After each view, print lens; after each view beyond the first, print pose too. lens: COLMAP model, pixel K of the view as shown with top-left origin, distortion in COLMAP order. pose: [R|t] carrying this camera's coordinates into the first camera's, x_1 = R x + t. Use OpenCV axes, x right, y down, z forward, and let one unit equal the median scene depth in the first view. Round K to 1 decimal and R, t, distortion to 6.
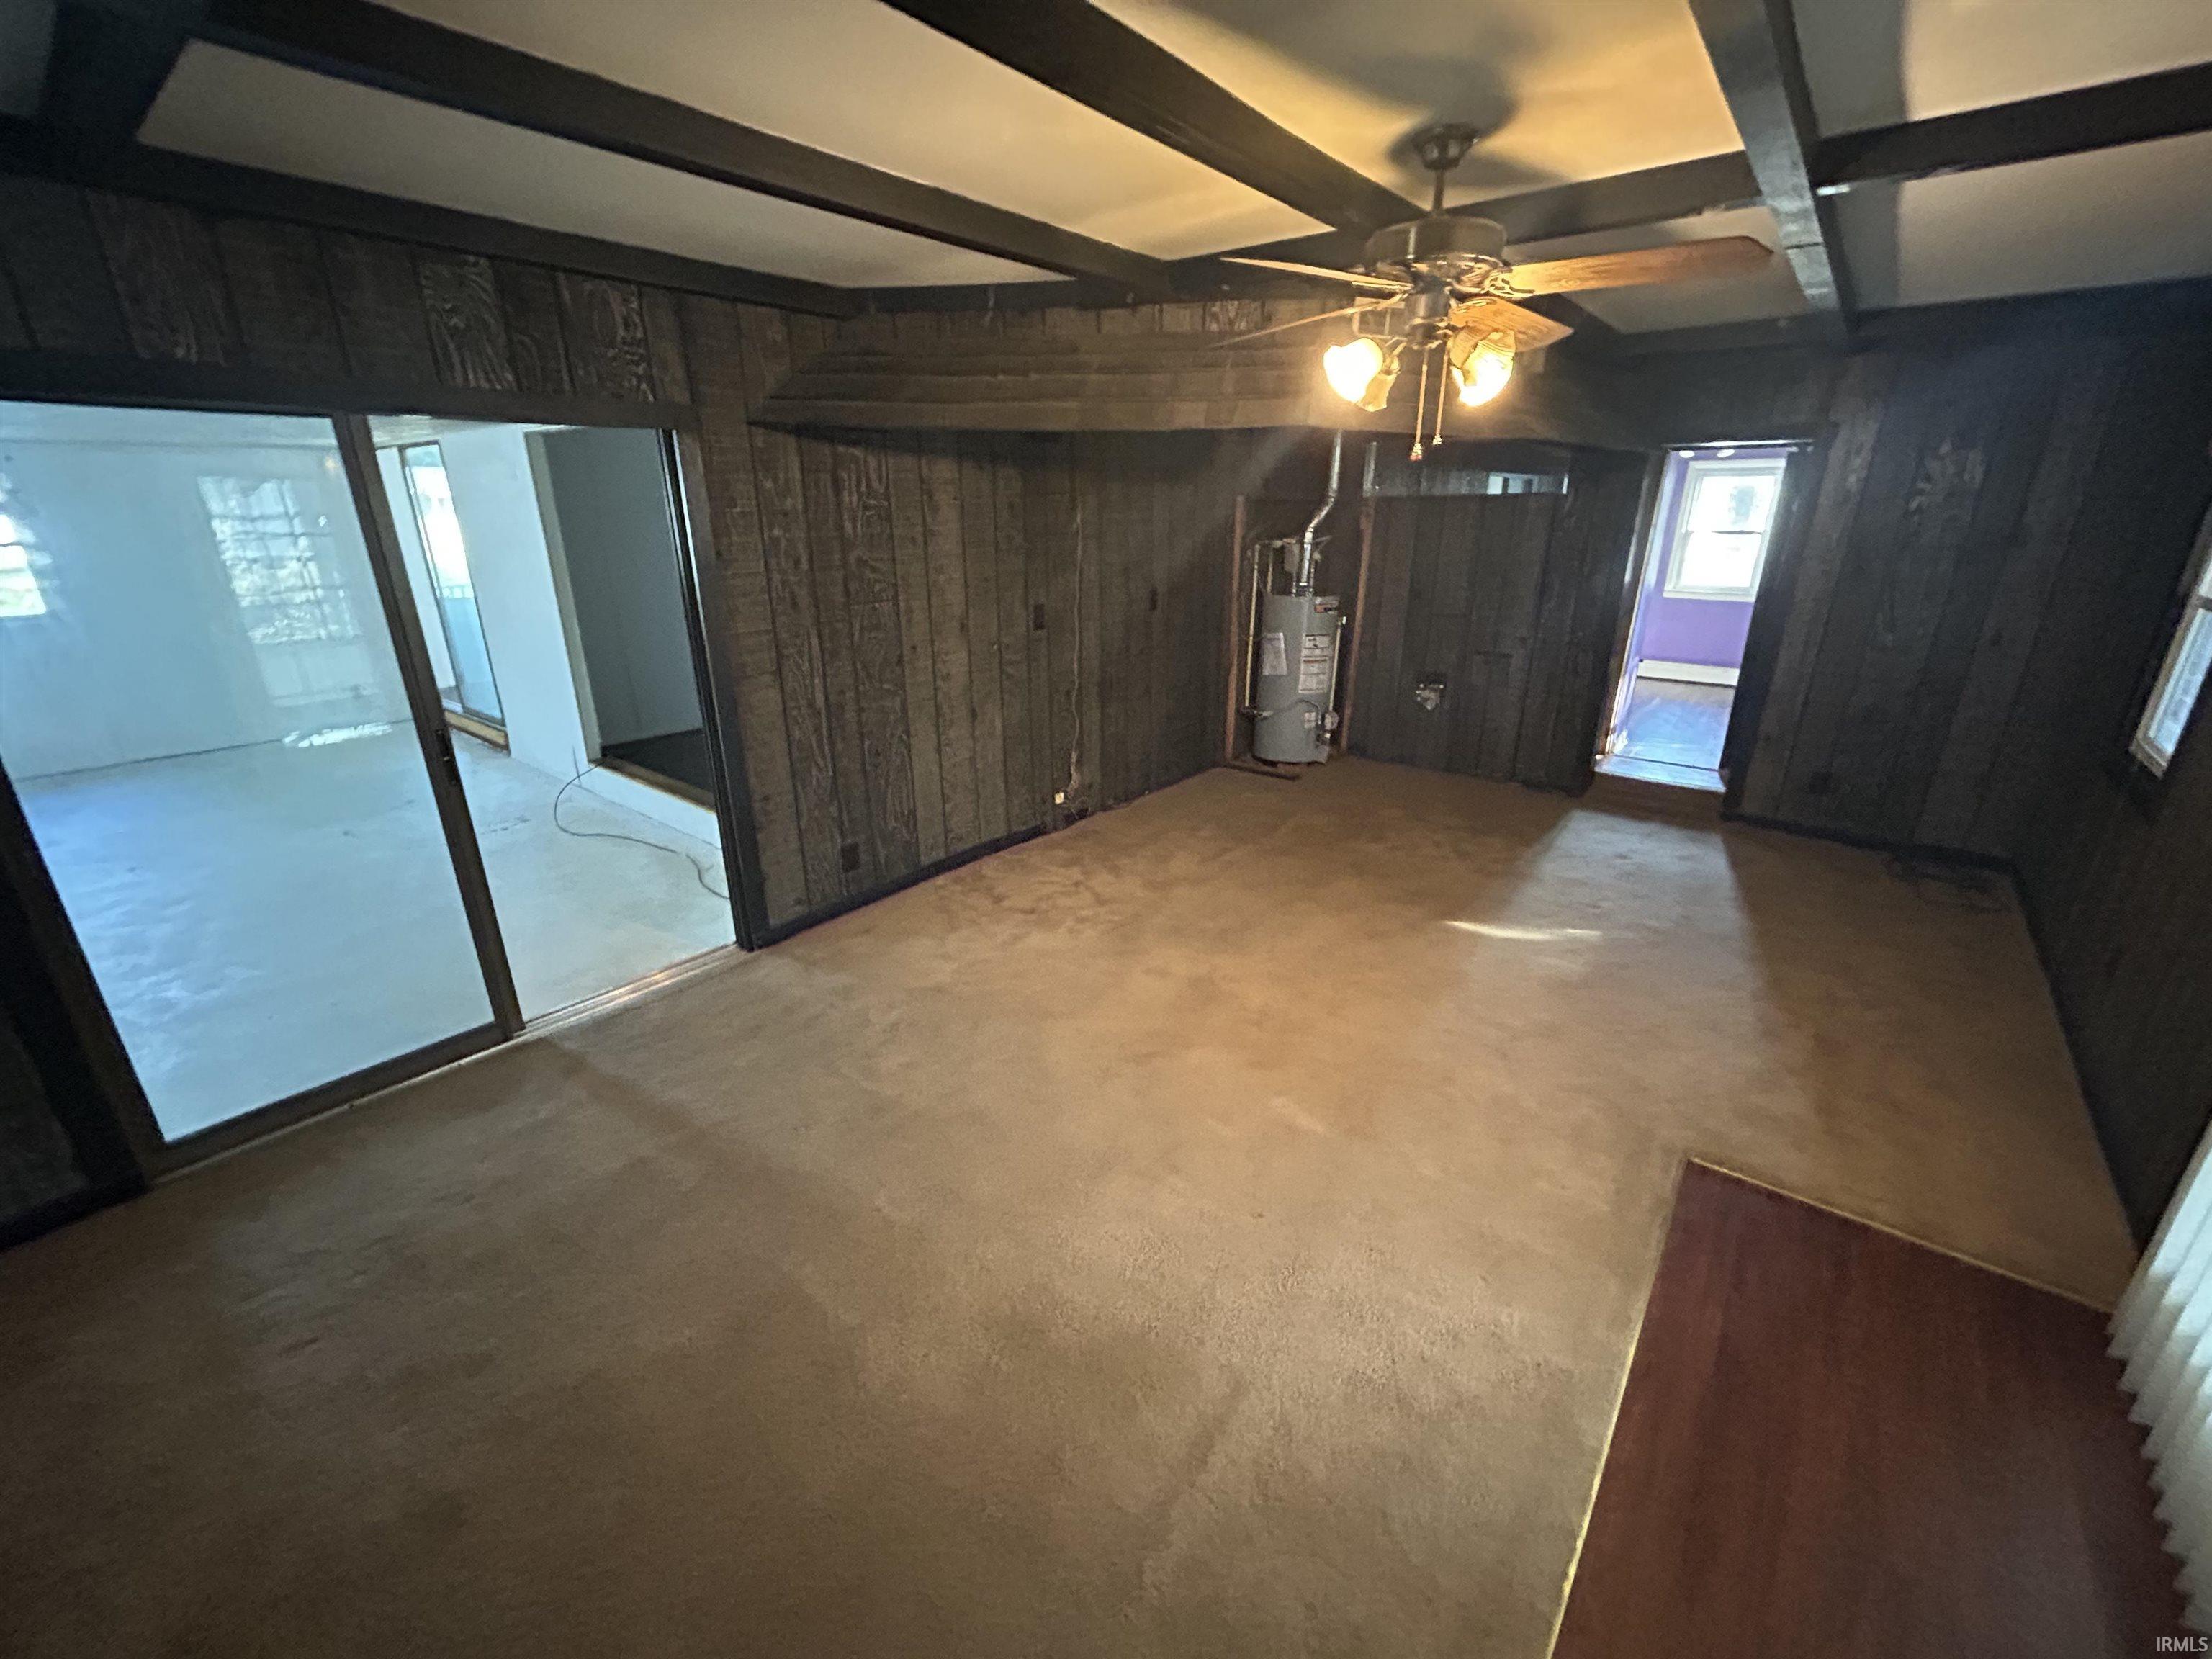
lens RADIAL K [[900.1, 0, 1109.9], [0, 900.1, 829.0], [0, 0, 1]] dist [-0.010844, -0.000462]
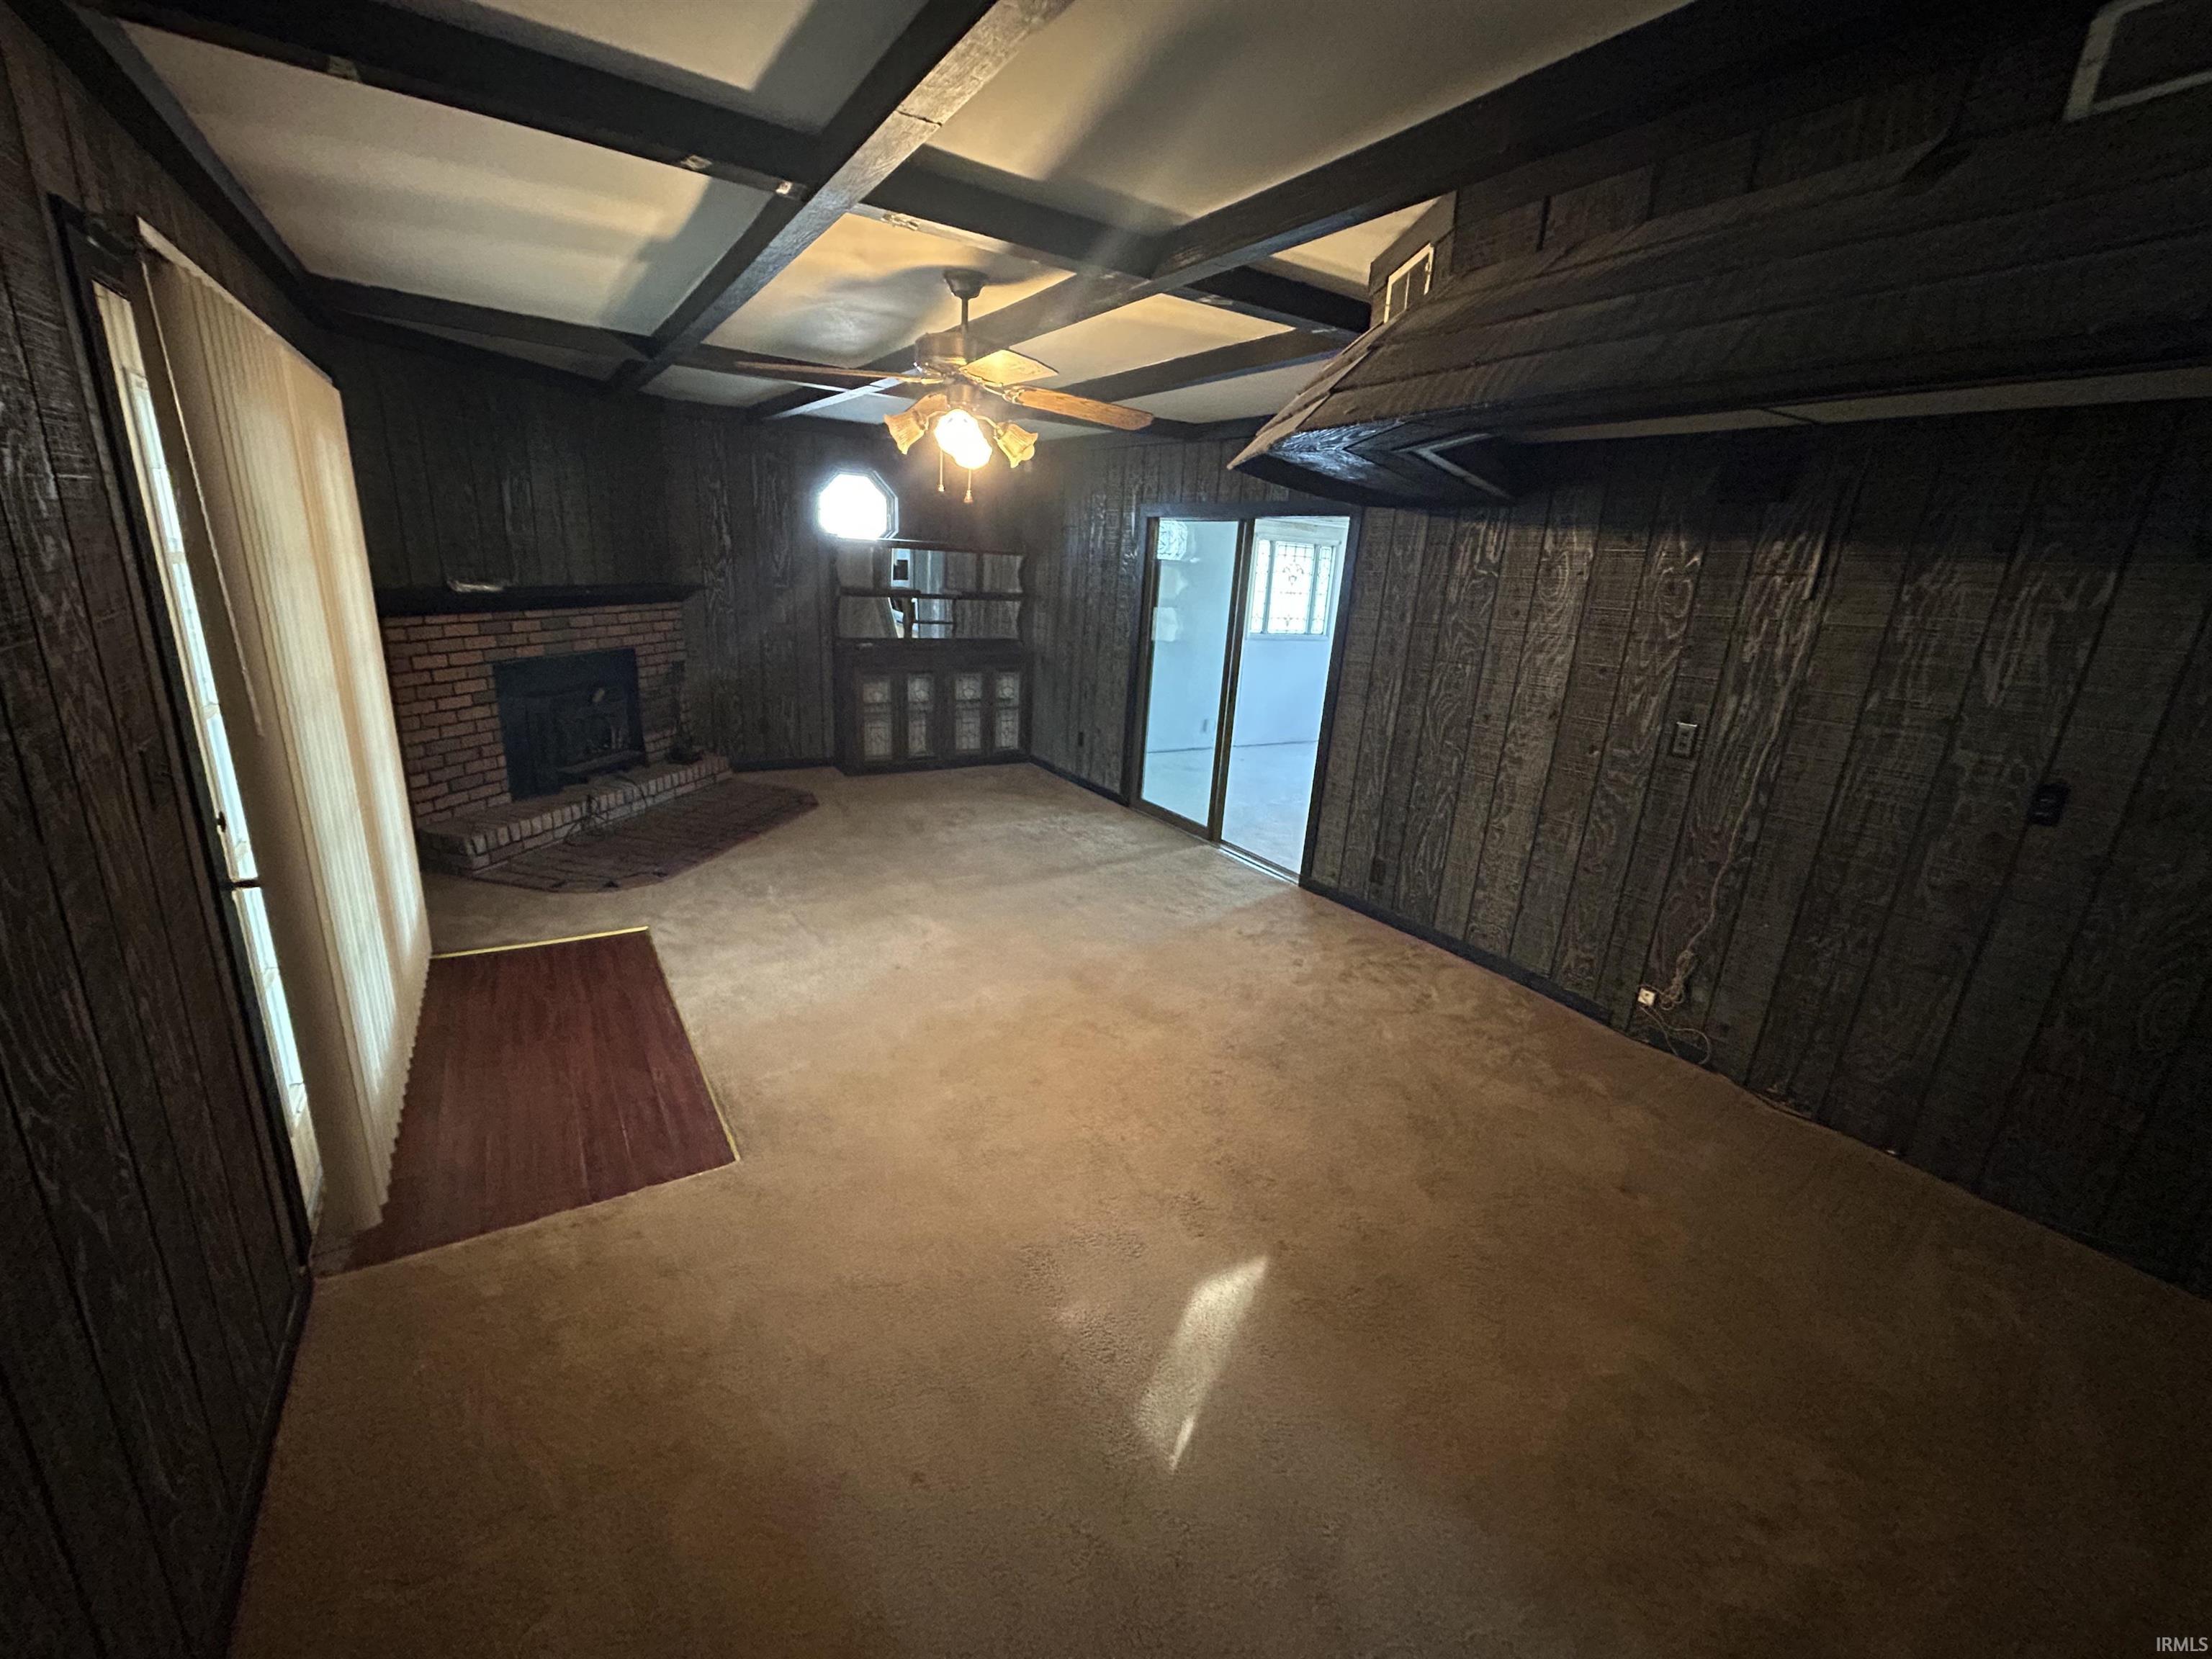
lens RADIAL K [[900.1, 0, 1103.4], [0, 900.1, 833.5], [0, 0, 1]] dist [-0.010844, -0.000462]
pose [[-0.313000, 0.258674, -0.913848, 0.917406], [-0.381775, 0.846768, 0.370447, -0.321906], [0.869643, 0.464834, -0.166283, 0.923284]]
